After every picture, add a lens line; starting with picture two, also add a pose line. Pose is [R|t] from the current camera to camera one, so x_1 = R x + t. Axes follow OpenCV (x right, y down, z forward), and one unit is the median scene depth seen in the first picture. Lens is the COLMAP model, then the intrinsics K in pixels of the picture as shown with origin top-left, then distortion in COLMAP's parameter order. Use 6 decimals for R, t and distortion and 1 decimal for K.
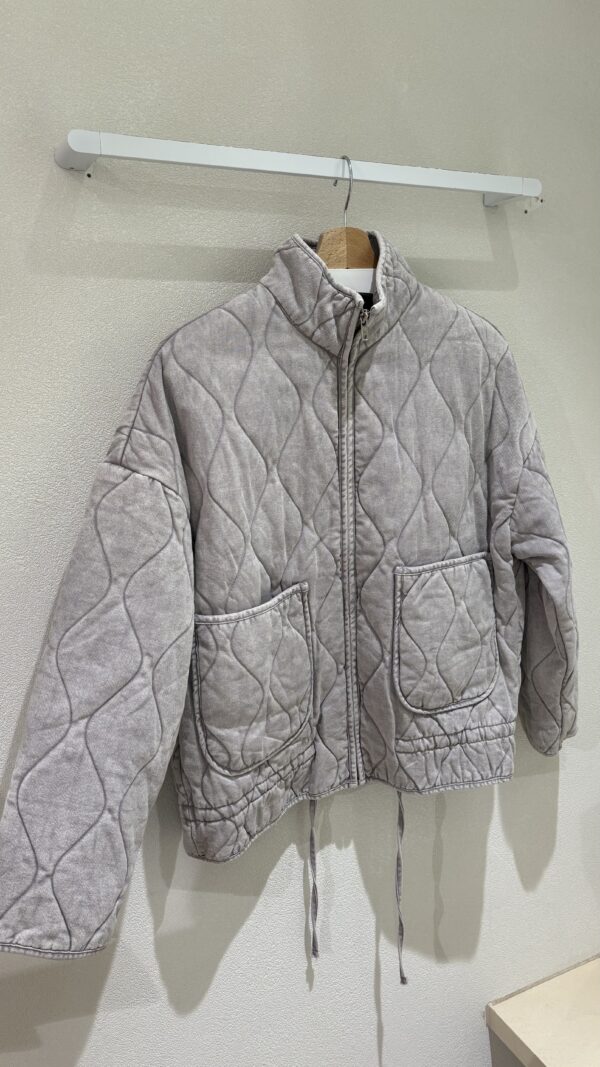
lens RADIAL K [[789.2, 0, 300.0], [0, 789.2, 533.5], [0, 0, 1]] dist [0.029848, -0.039524]
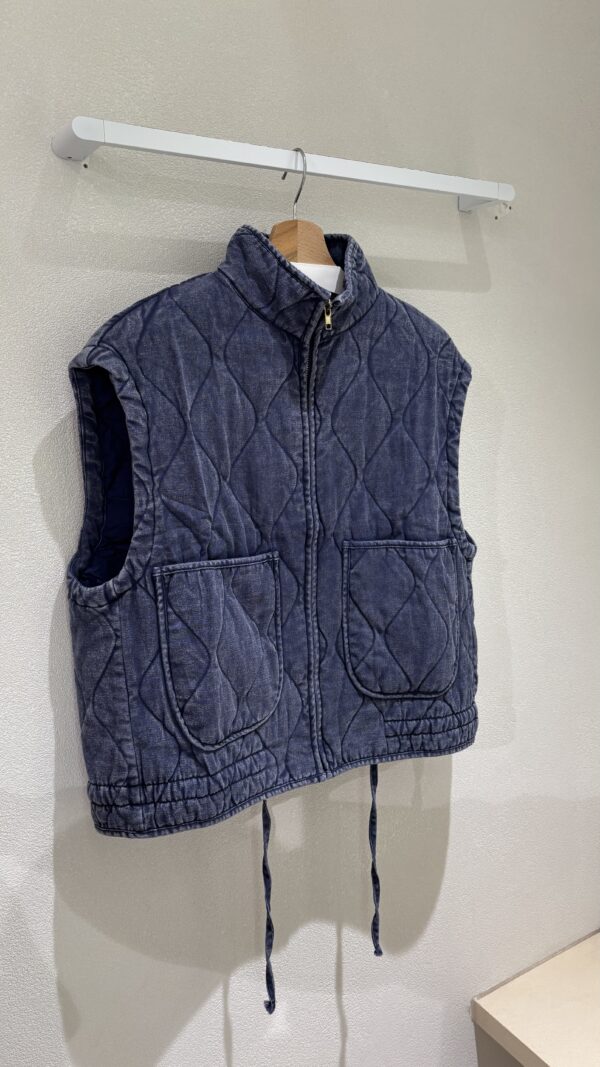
lens RADIAL K [[789.2, 0, 300.0], [0, 789.2, 533.5], [0, 0, 1]] dist [0.029848, -0.039524]
pose [[0.995377, -0.019928, 0.093956, -0.095458], [0.022675, 0.999343, -0.028260, 0.039942], [-0.093332, 0.030260, 0.995175, 0.000604]]
